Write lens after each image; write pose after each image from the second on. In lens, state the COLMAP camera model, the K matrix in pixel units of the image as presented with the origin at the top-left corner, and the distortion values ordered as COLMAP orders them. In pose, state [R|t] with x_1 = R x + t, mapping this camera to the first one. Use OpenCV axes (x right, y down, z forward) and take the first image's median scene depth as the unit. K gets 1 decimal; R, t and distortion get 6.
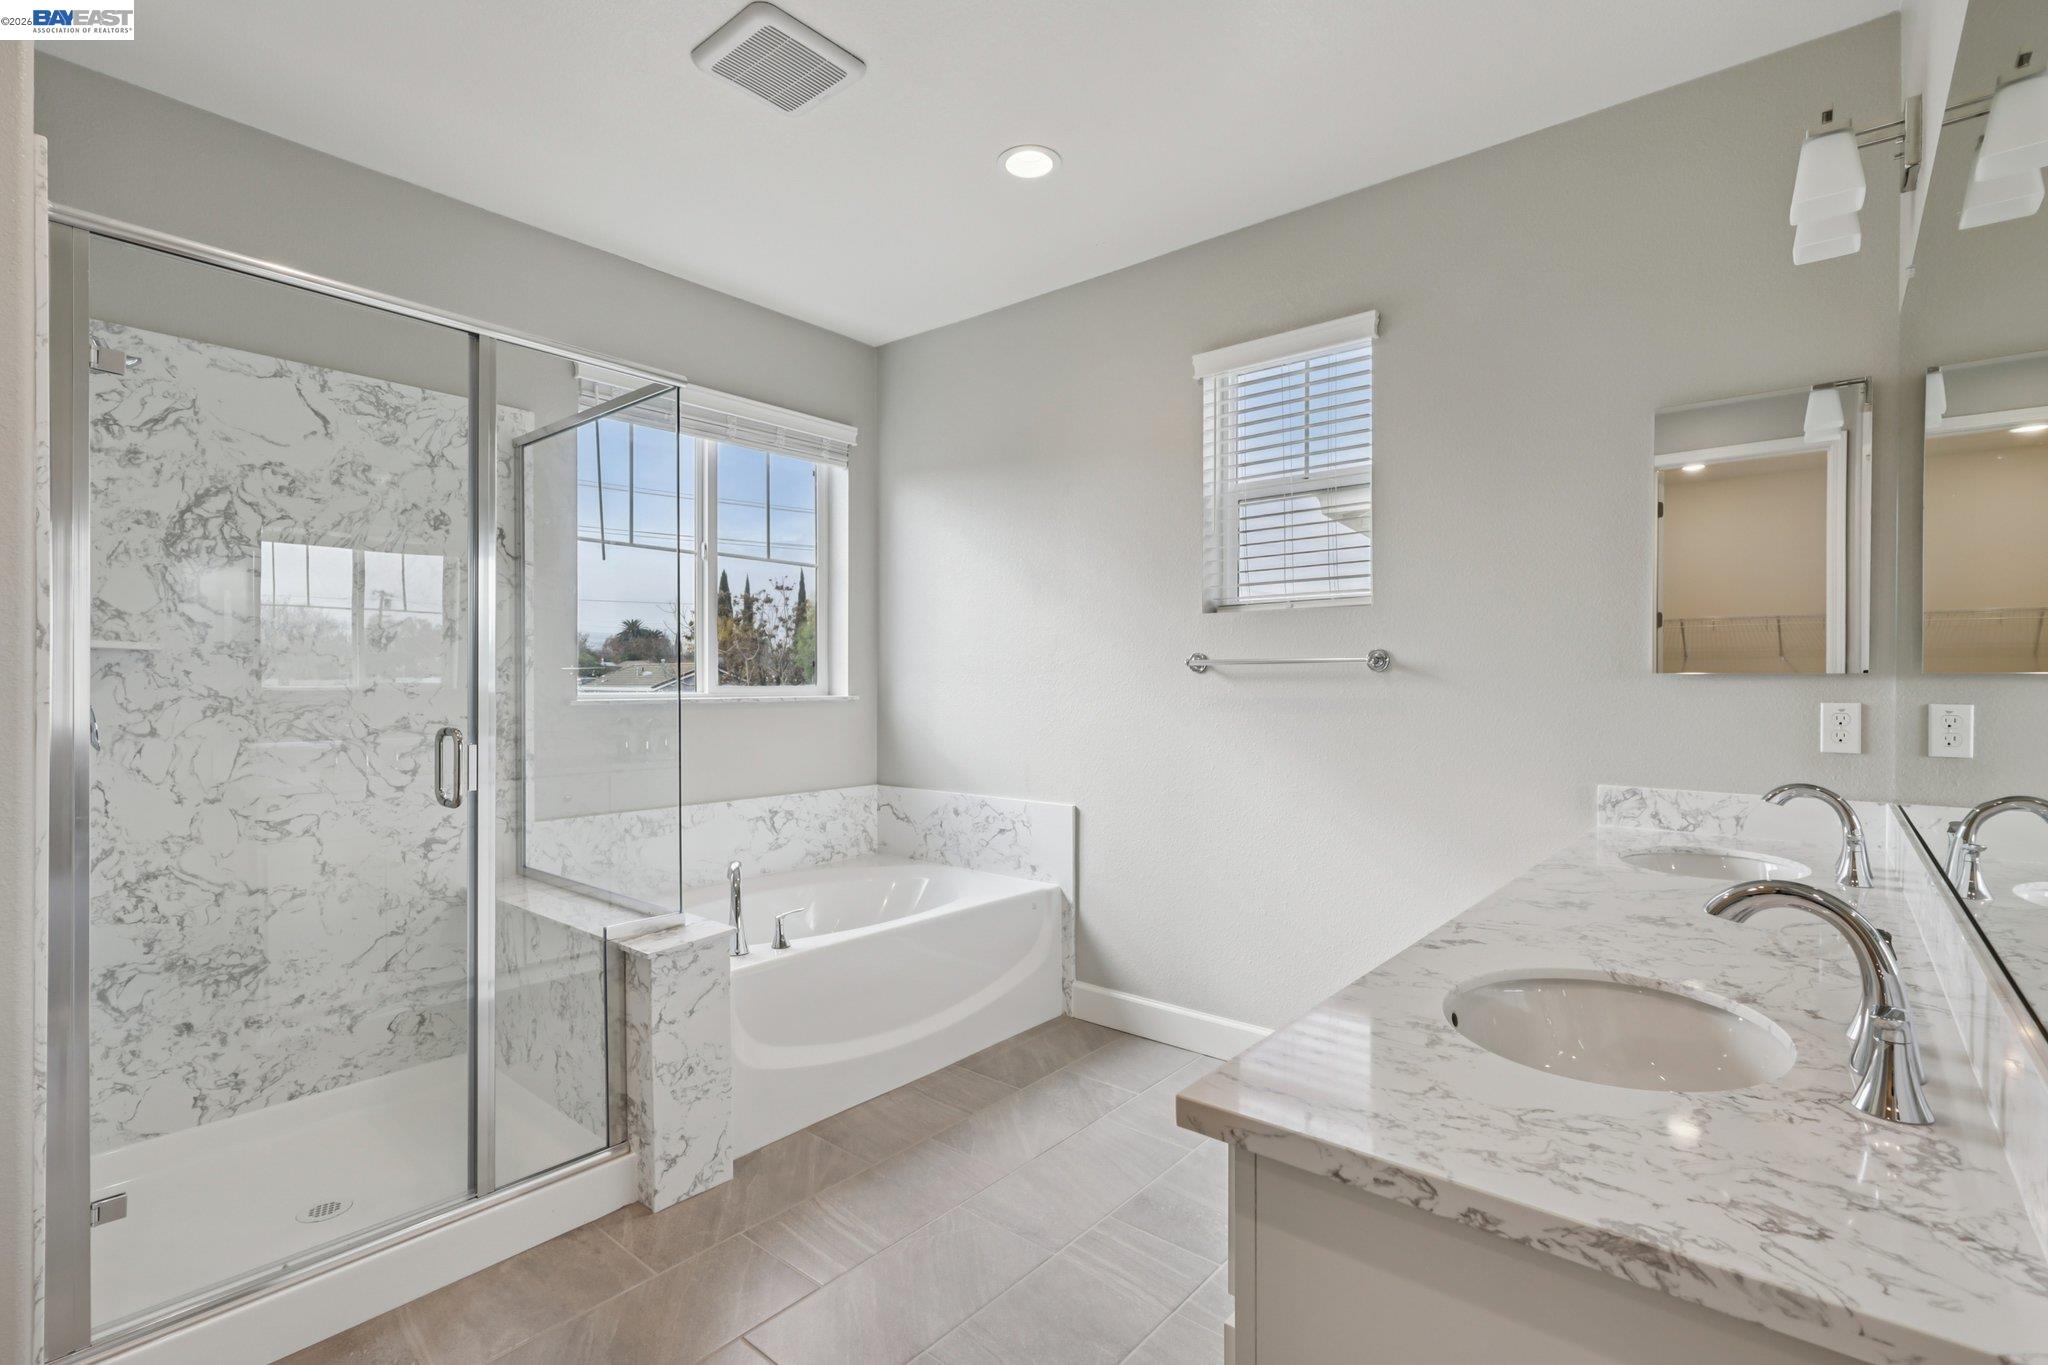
lens RADIAL K [[948.7, 0, 1029.3], [0, 948.7, 686.8], [0, 0, 1]] dist [0.001566, 0.000488]
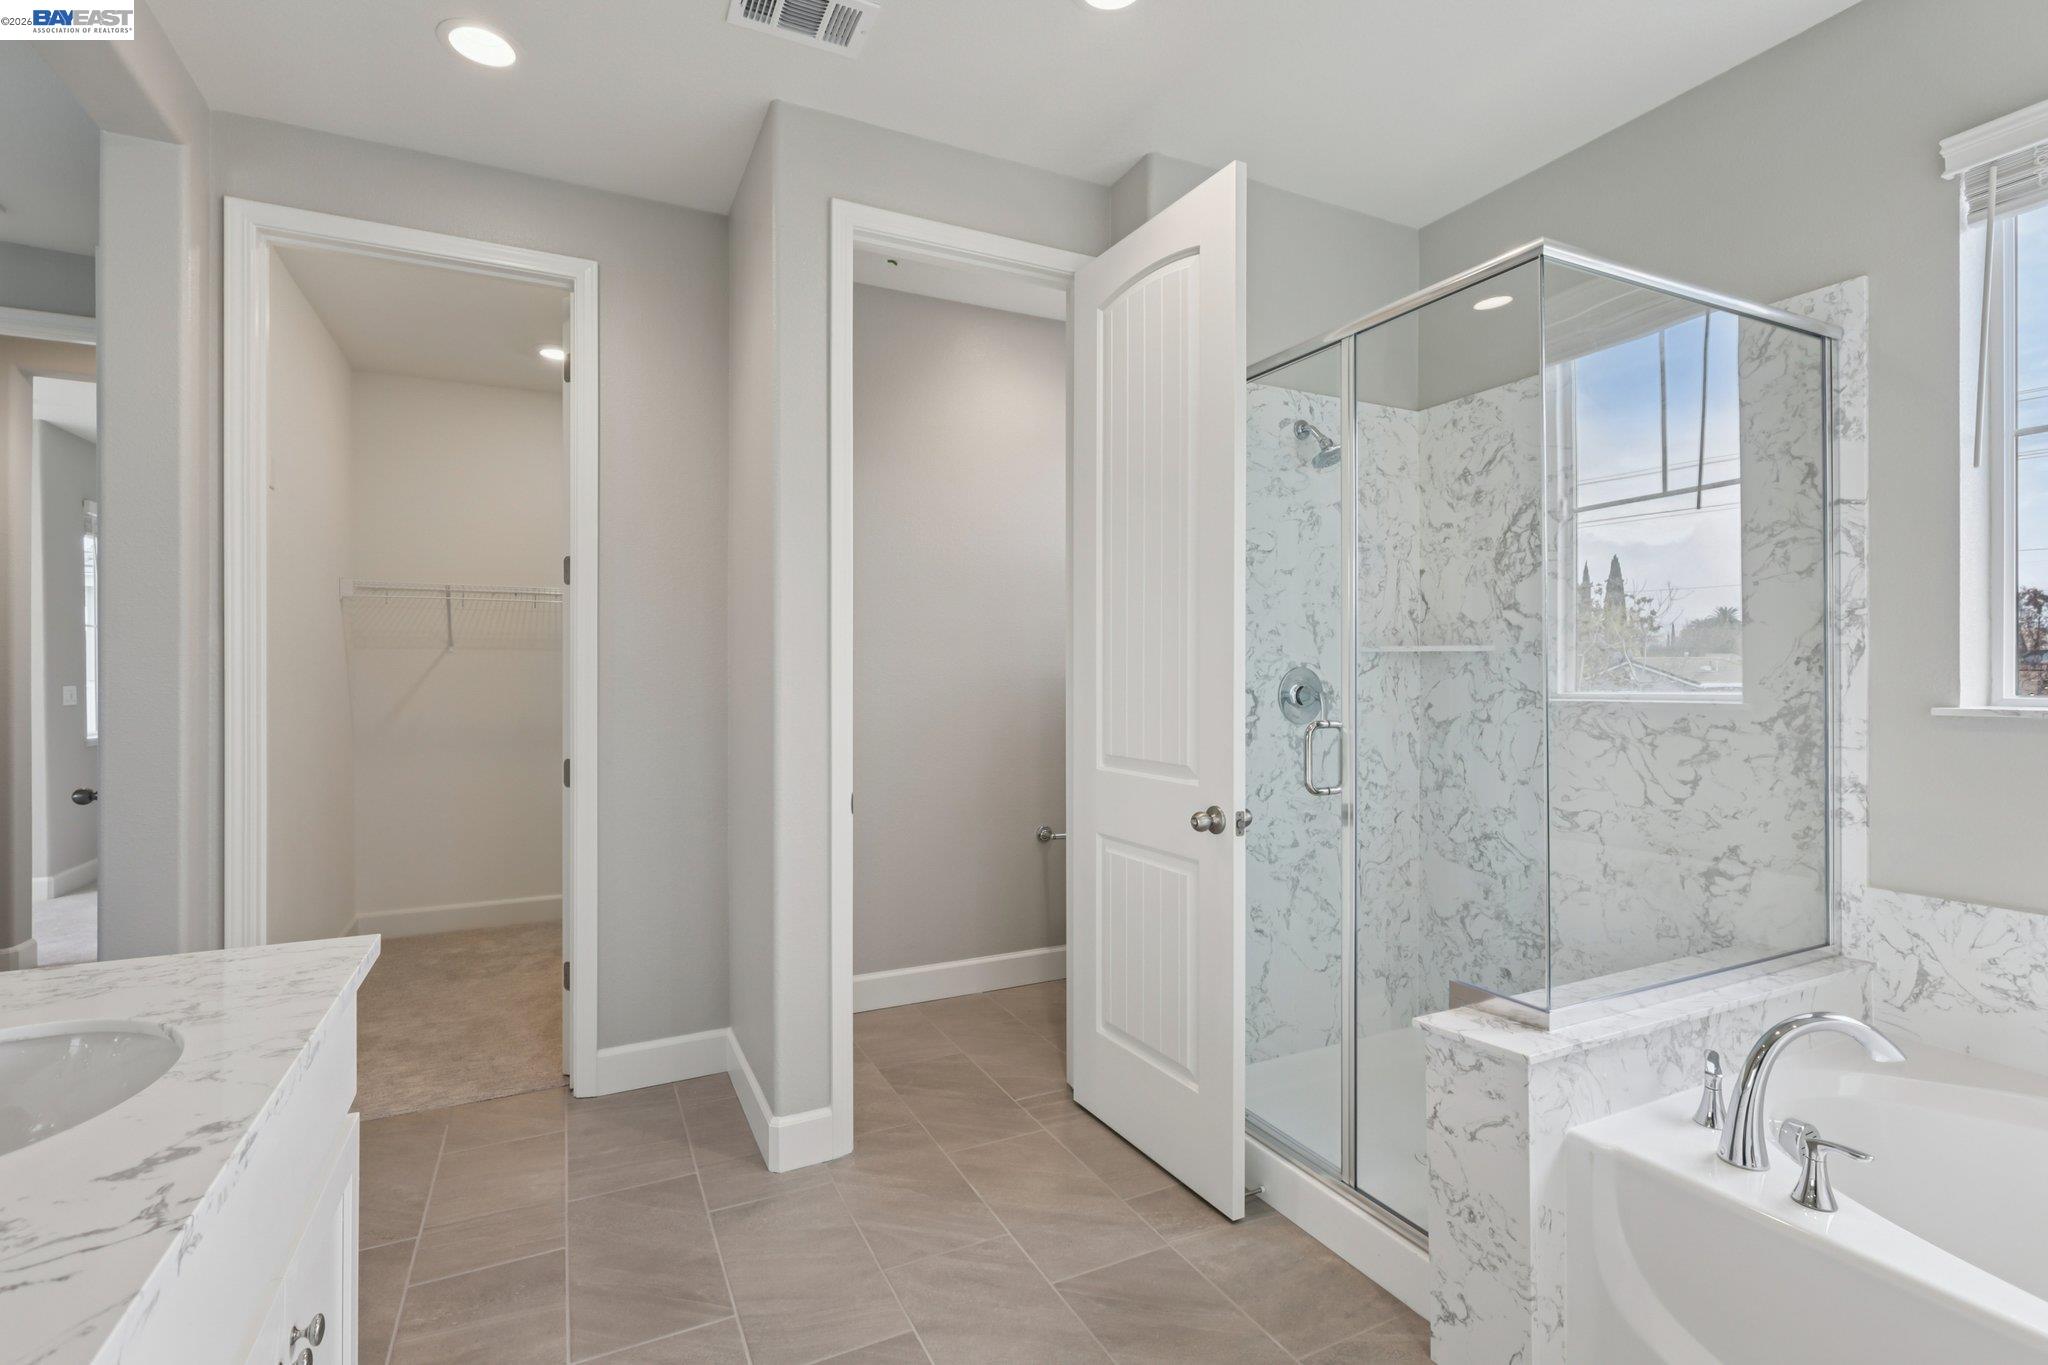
lens RADIAL K [[948.7, 0, 1030.2], [0, 948.7, 673.1], [0, 0, 1]] dist [0.001566, 0.000488]
pose [[-0.399615, -0.003120, -0.916678, 0.417302], [-0.003492, 0.999992, -0.001882, -0.006013], [0.916677, 0.002449, -0.399622, 0.927734]]
